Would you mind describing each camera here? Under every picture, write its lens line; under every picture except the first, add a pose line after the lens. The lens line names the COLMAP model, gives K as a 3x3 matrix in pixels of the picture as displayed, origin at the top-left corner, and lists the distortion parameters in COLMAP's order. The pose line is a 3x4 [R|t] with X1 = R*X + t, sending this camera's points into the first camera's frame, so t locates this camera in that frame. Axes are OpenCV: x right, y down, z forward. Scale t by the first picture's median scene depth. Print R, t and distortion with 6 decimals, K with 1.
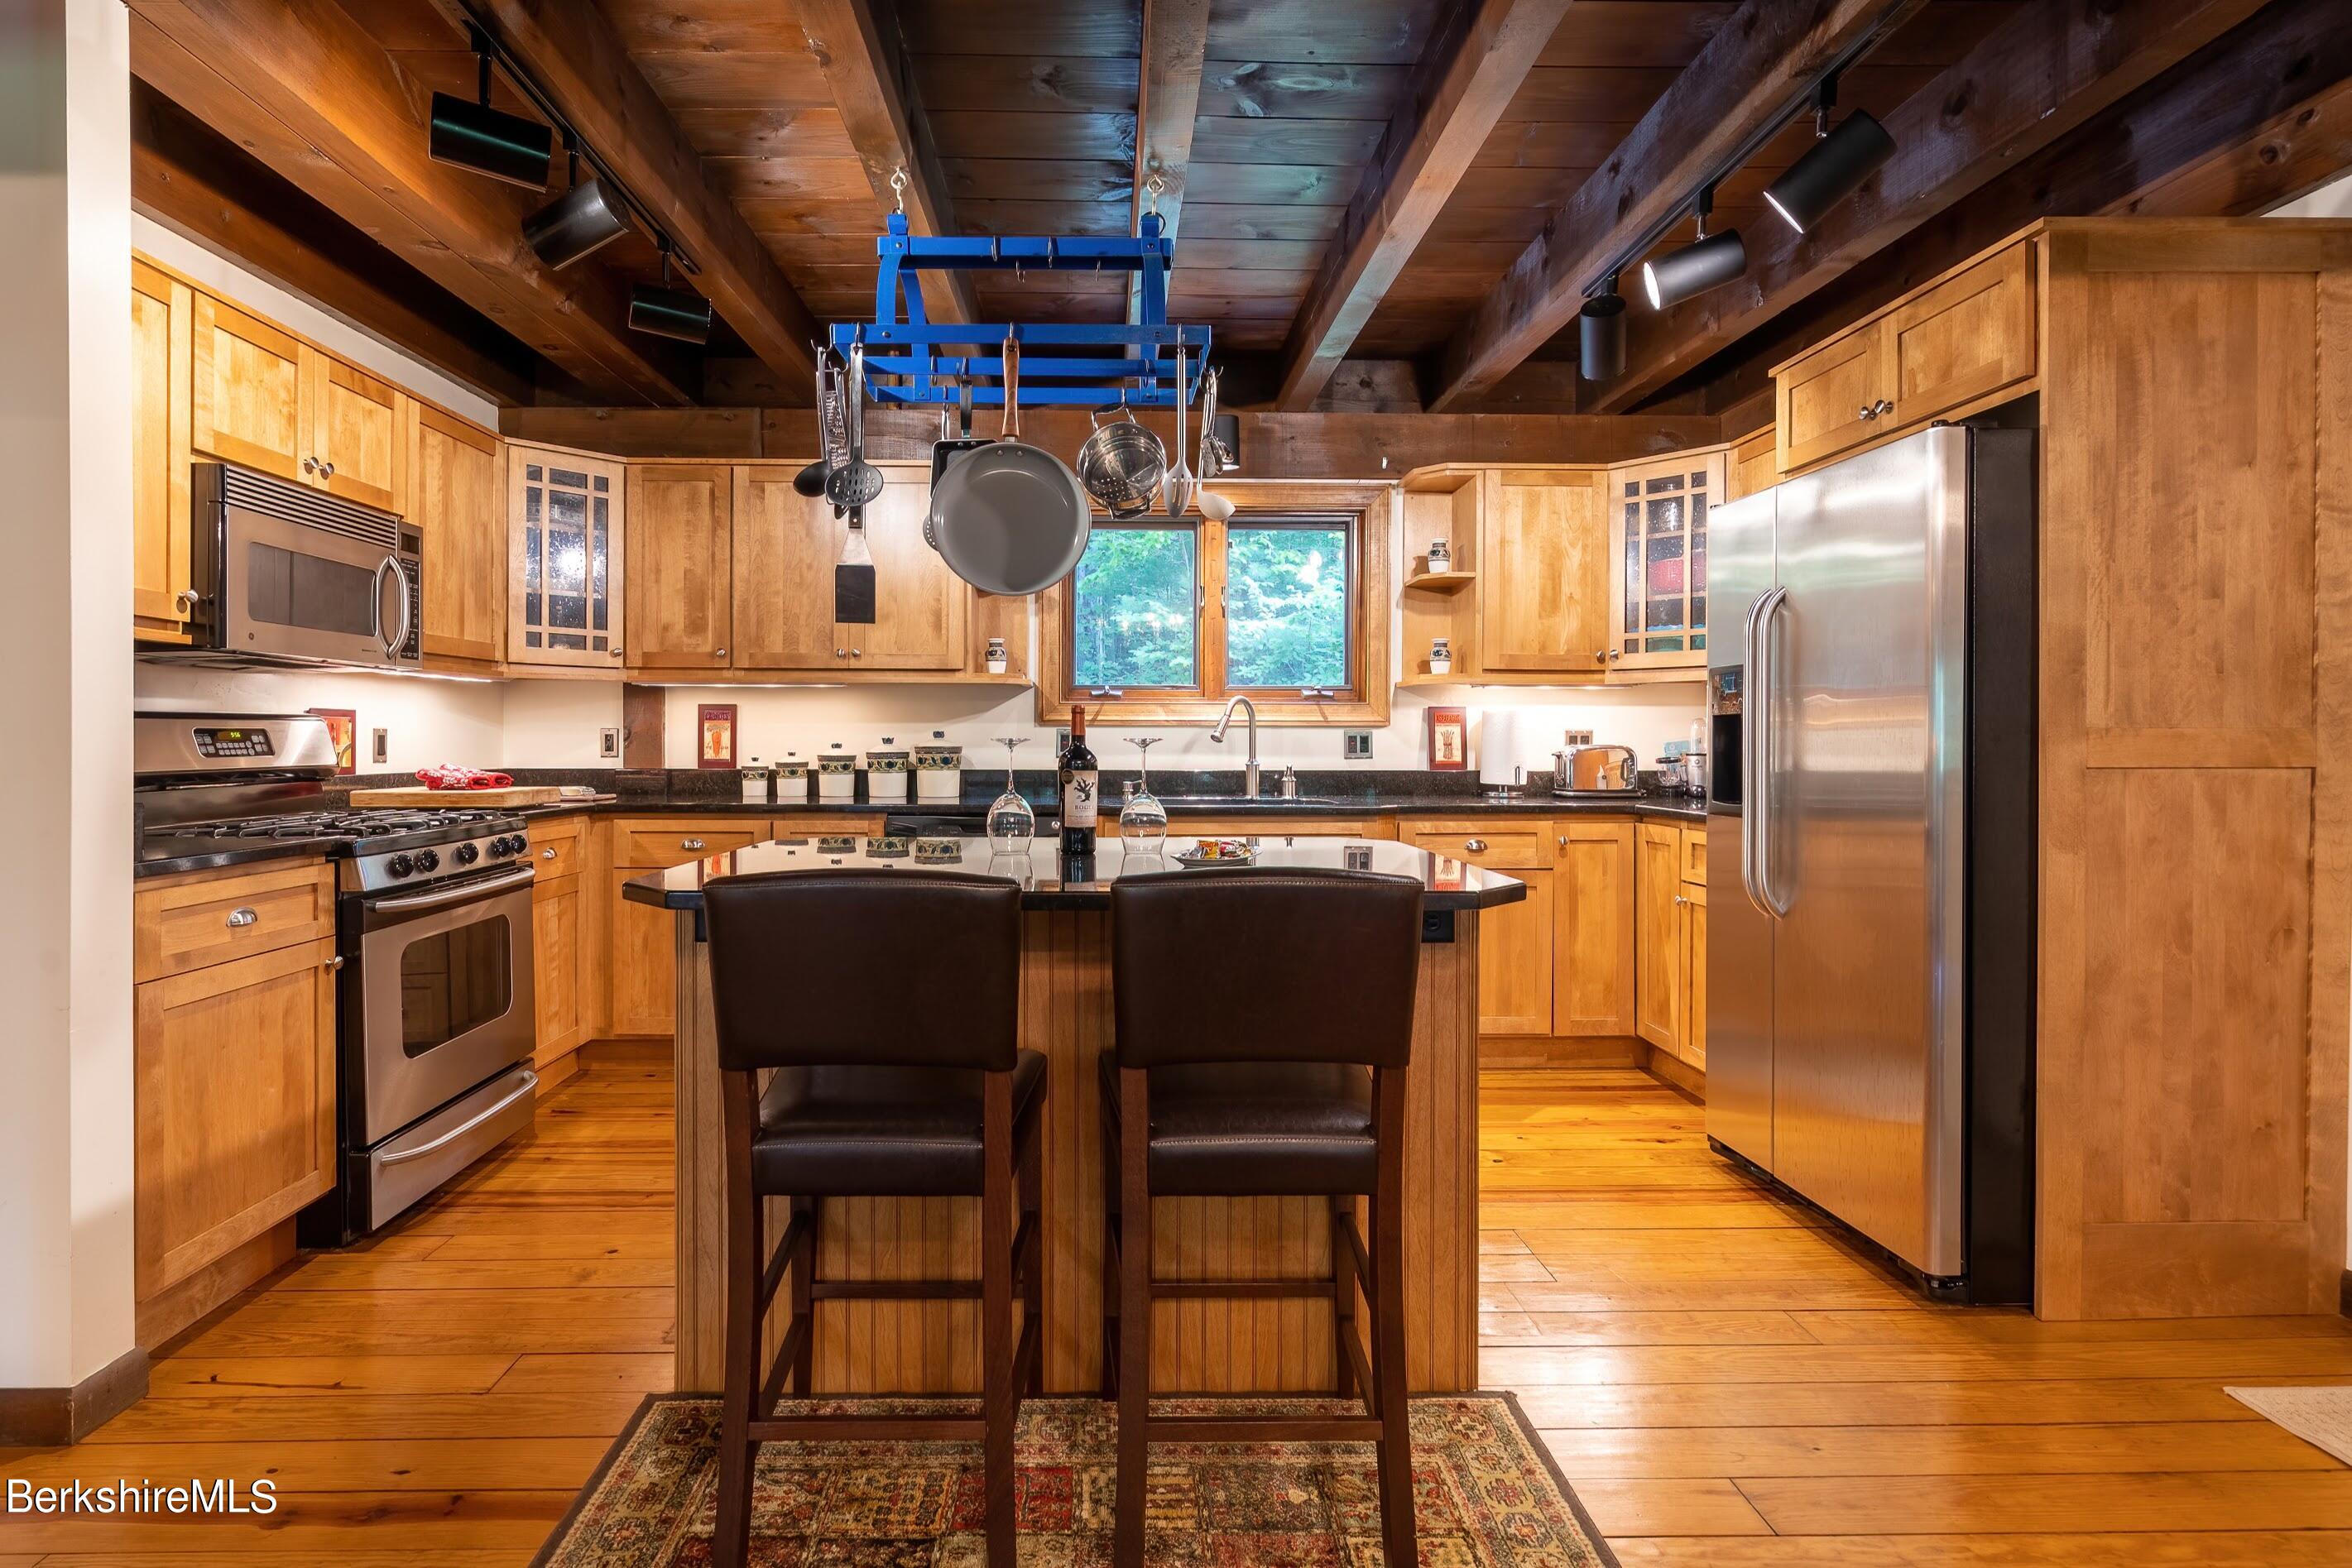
lens RADIAL K [[1125.0, 0, 1105.1], [0, 1125.0, 745.4], [0, 0, 1]] dist [-0.002178, 0.000194]
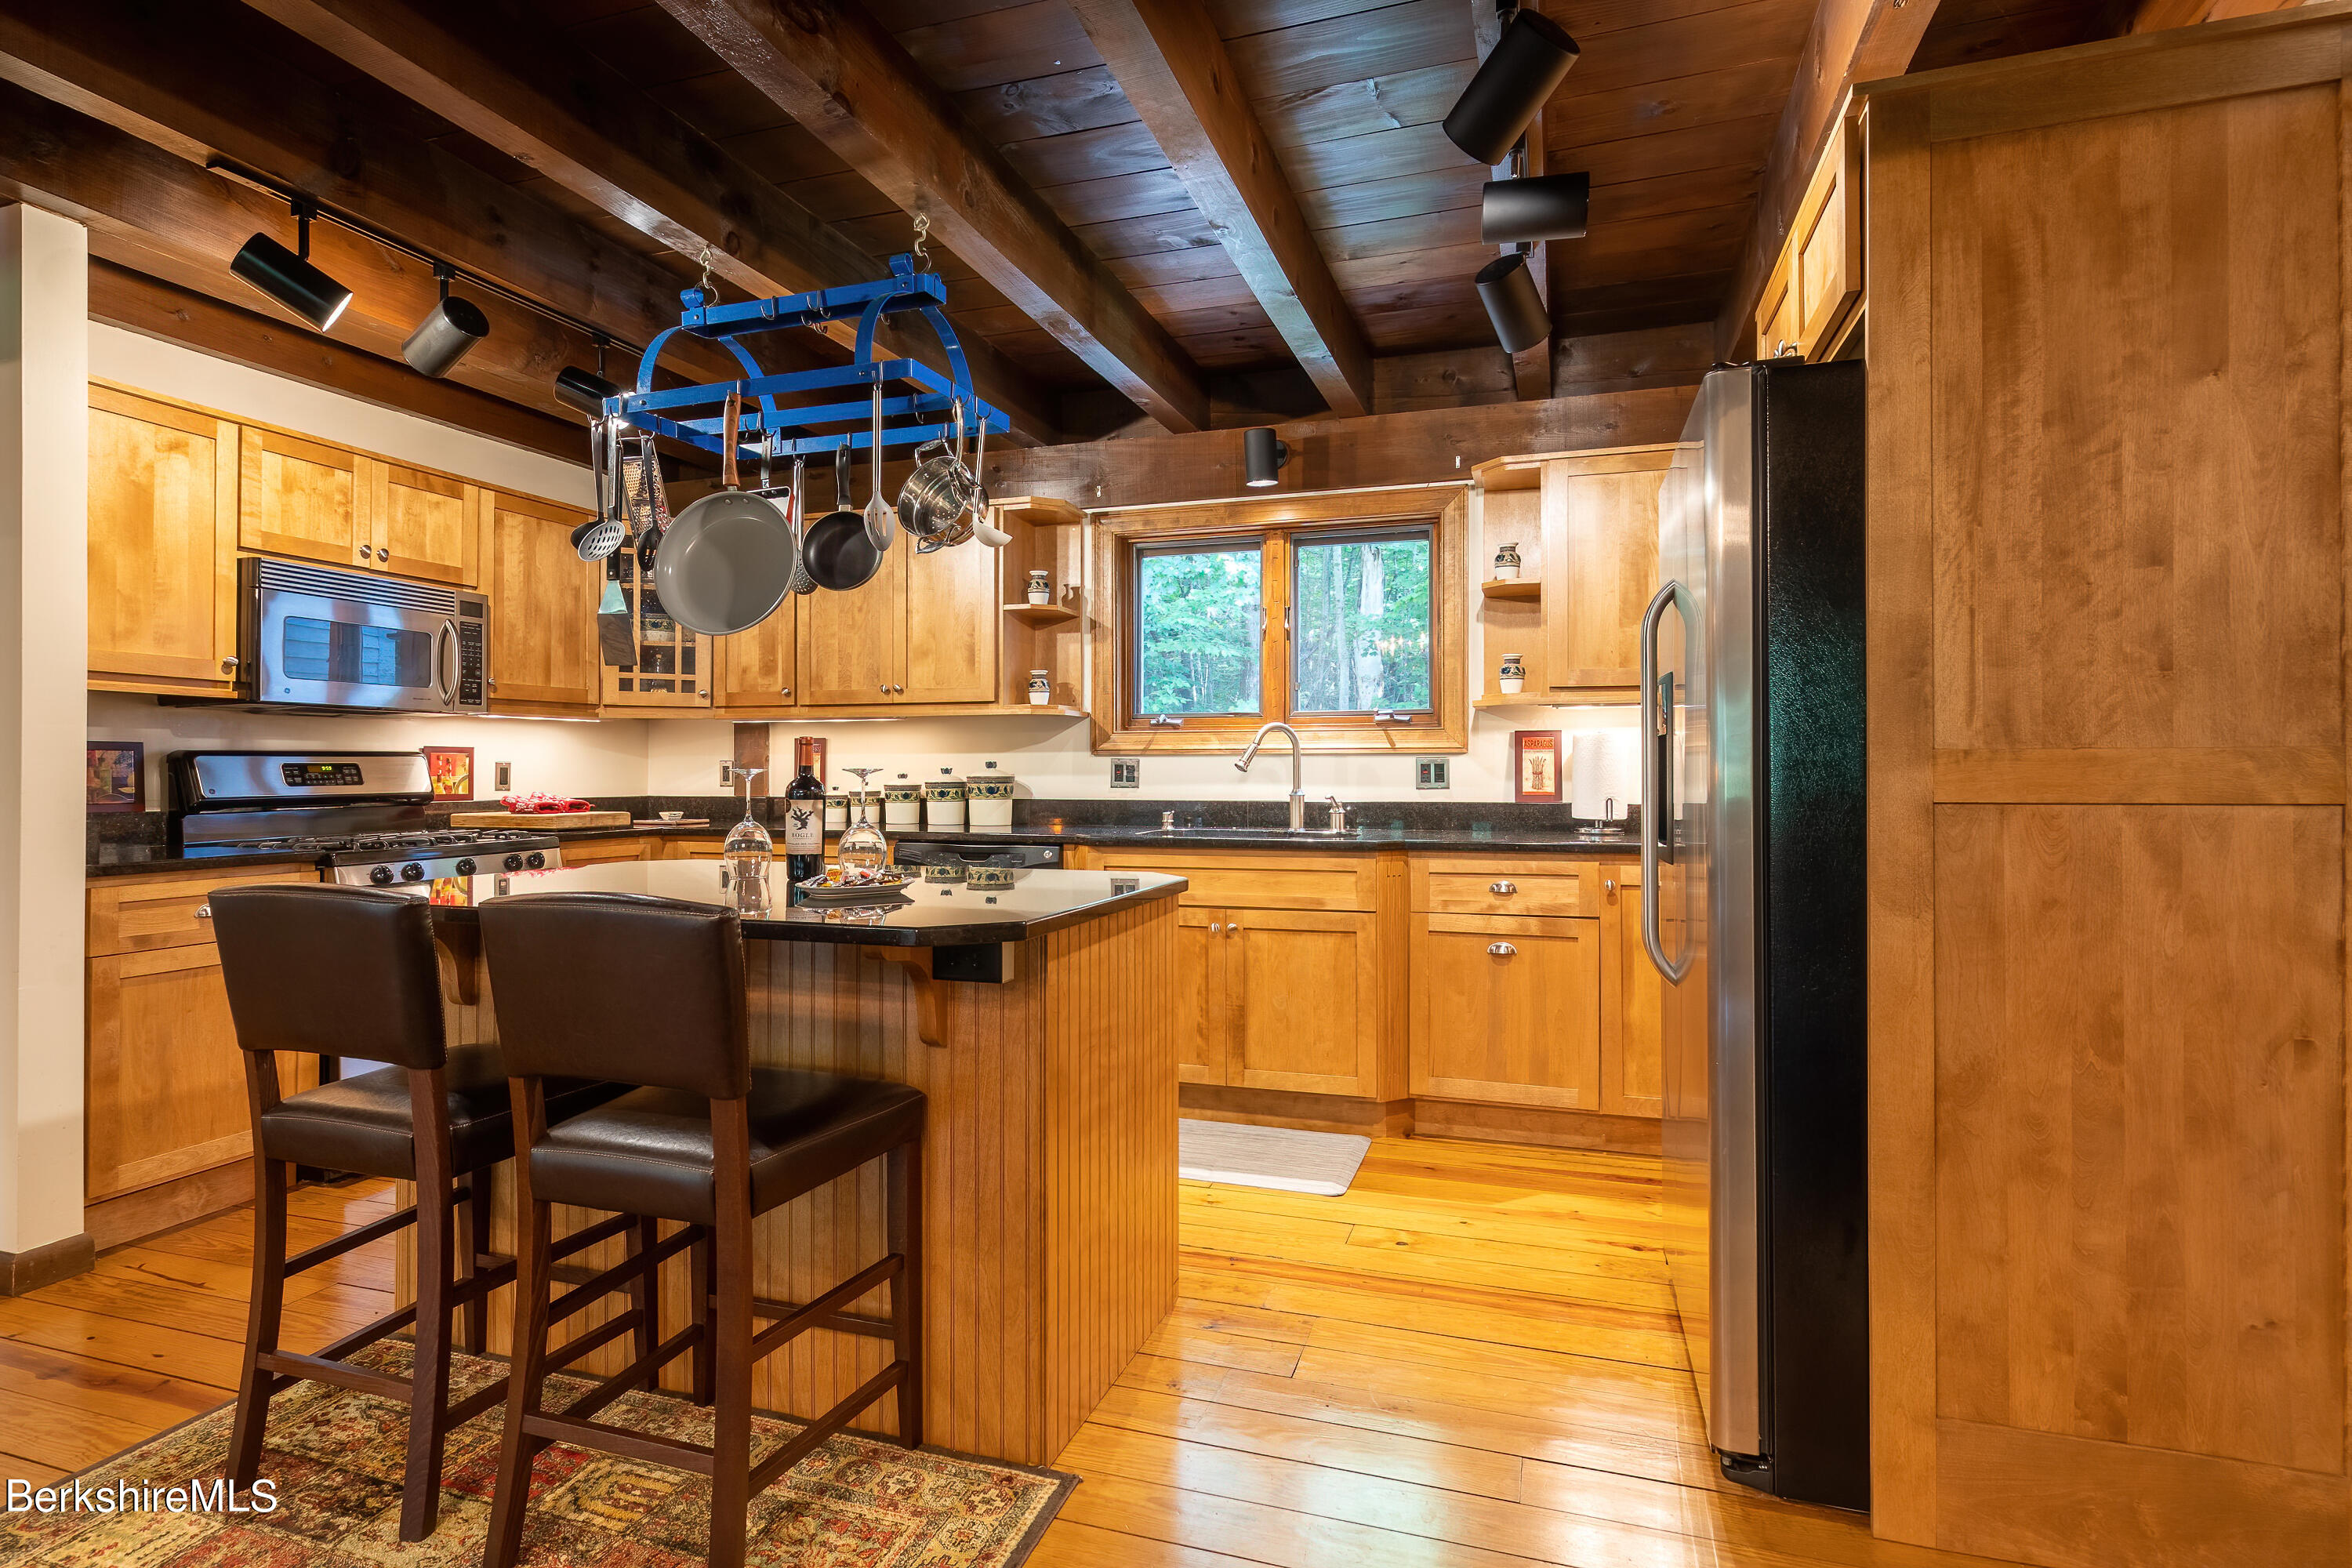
lens RADIAL K [[1143.7, 0, 1166.0], [0, 1143.7, 759.5], [0, 0, 1]] dist [0.000062, 0.000586]
pose [[0.944657, -0.006447, -0.327997, 0.456893], [0.001975, 0.999901, -0.013965, 0.000486], [0.328055, 0.012545, 0.944575, 0.080445]]
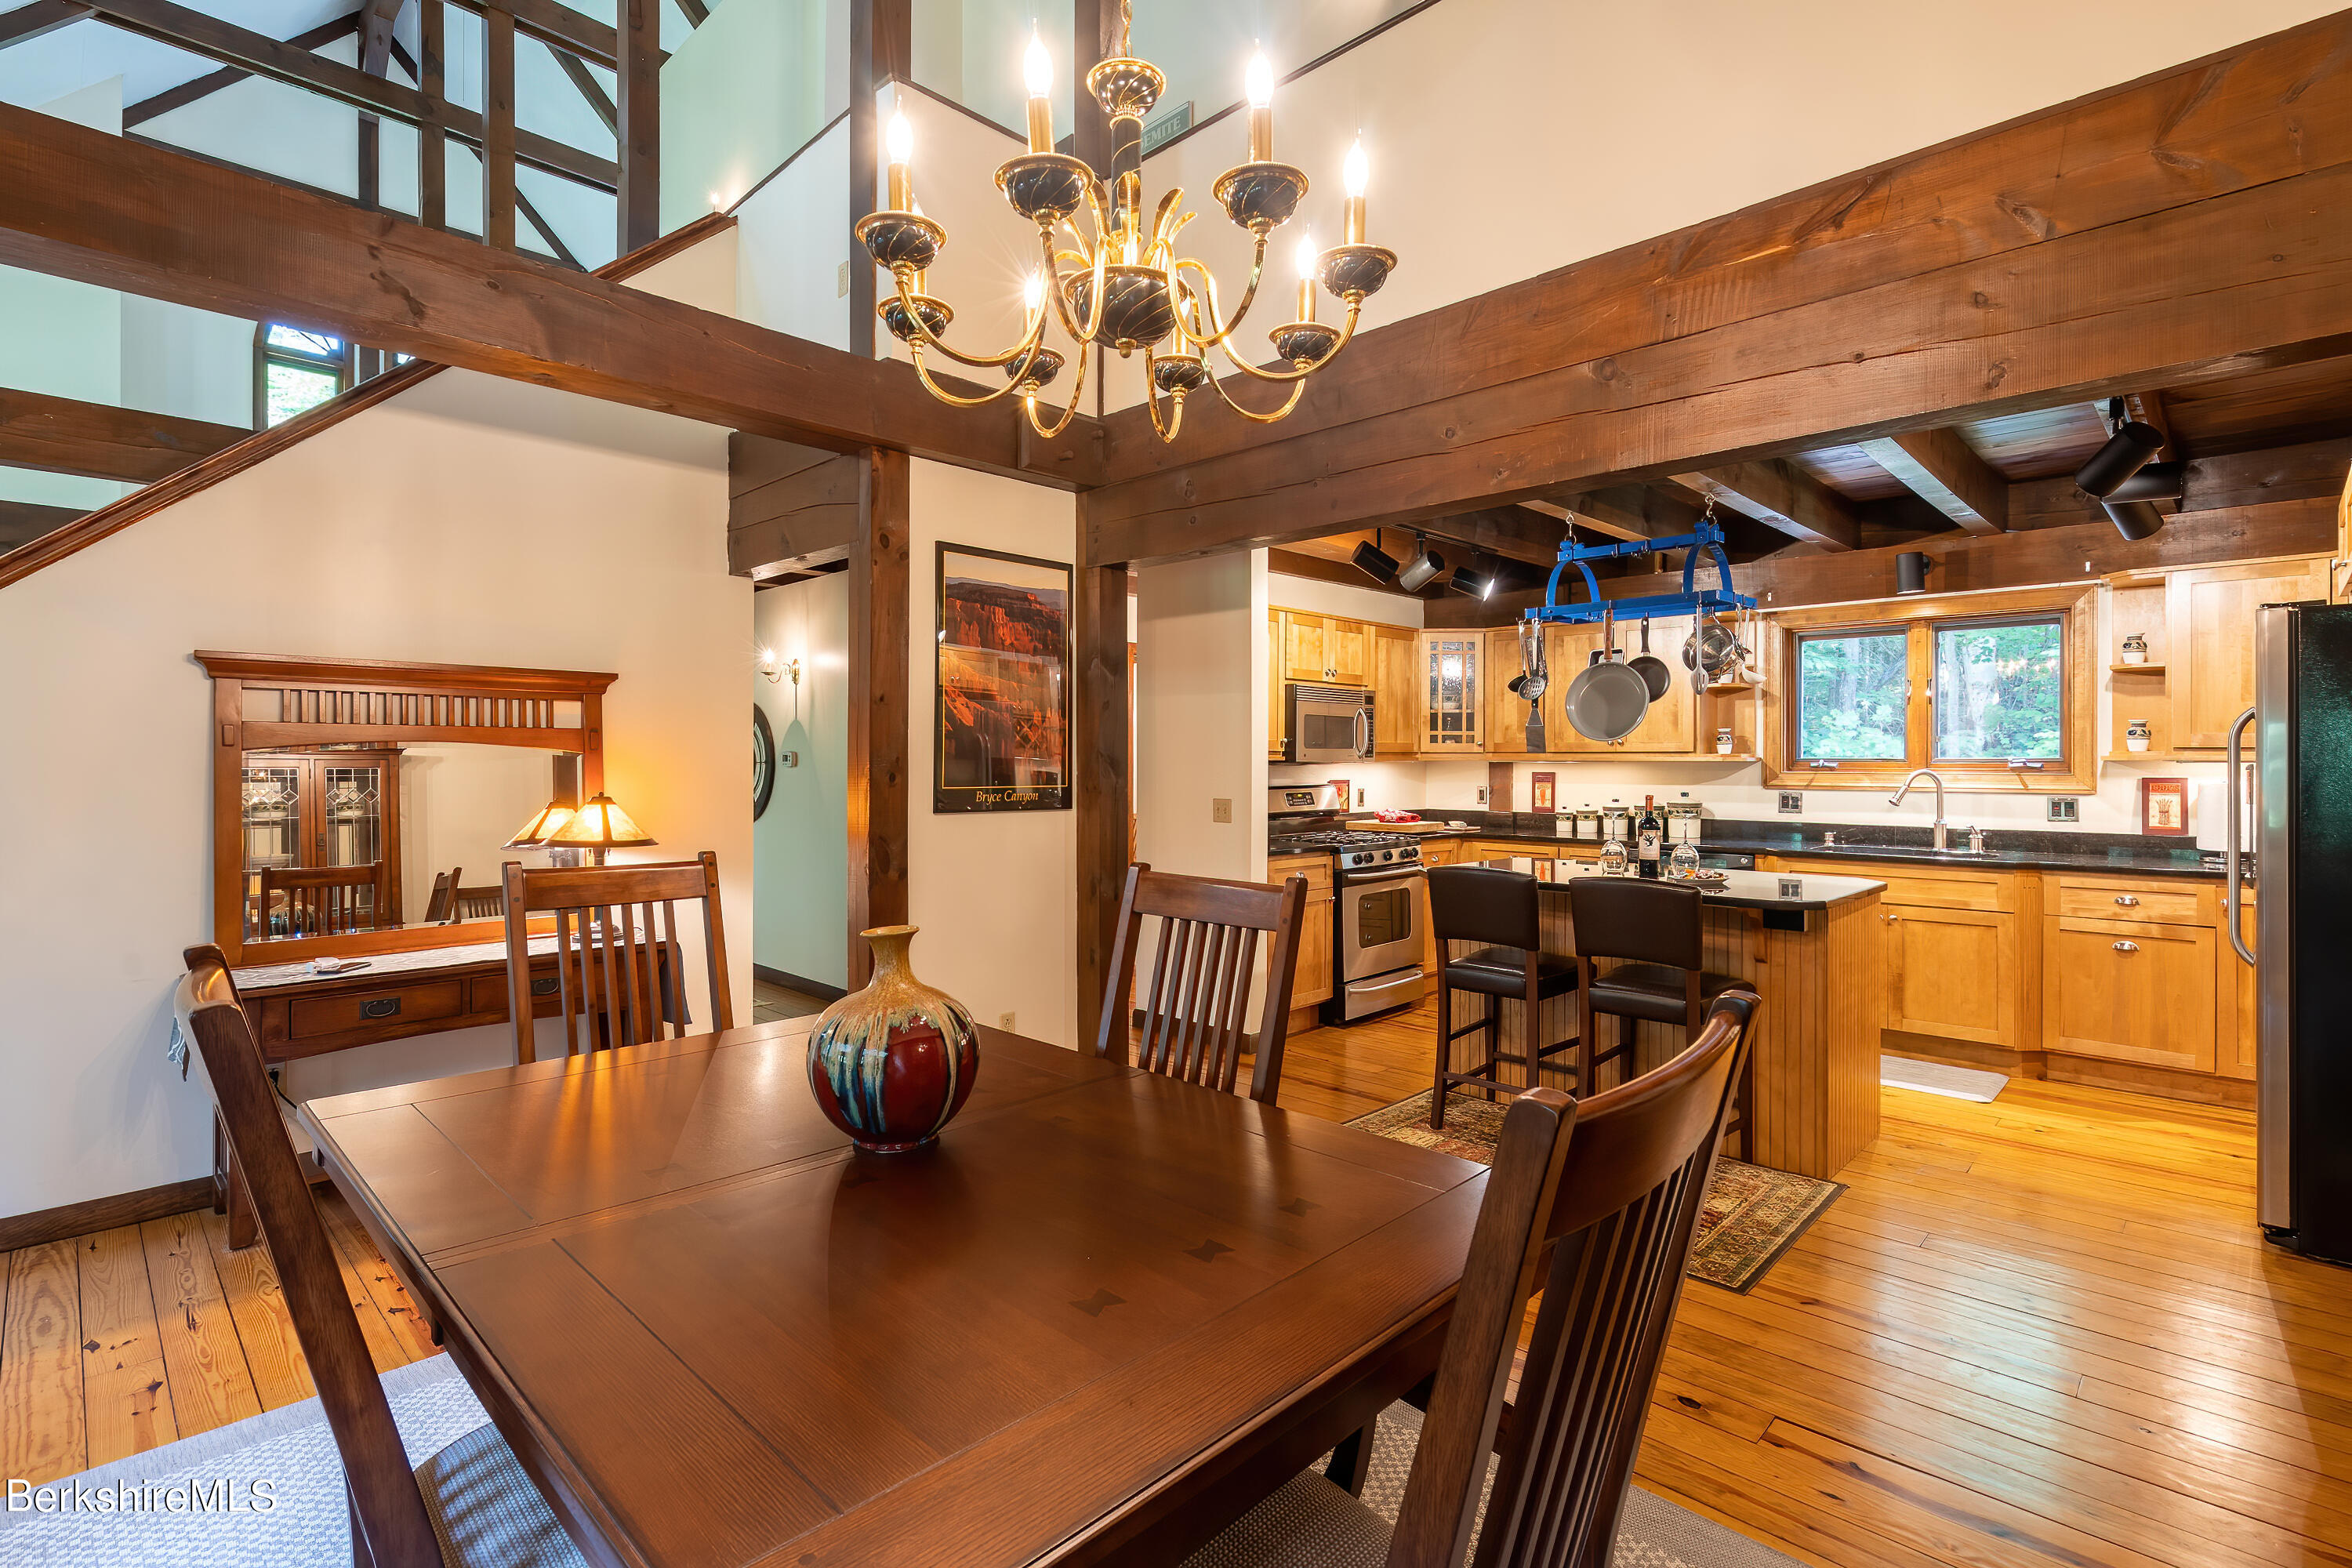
lens RADIAL K [[1141.8, 0, 1225.1], [0, 1141.8, 748.0], [0, 0, 1]] dist [-0.000152, 0.000600]
pose [[0.741457, -0.004314, -0.670987, 0.528320], [-0.006190, 0.999893, -0.013269, -0.061071], [0.670972, 0.013992, 0.741351, -0.648023]]
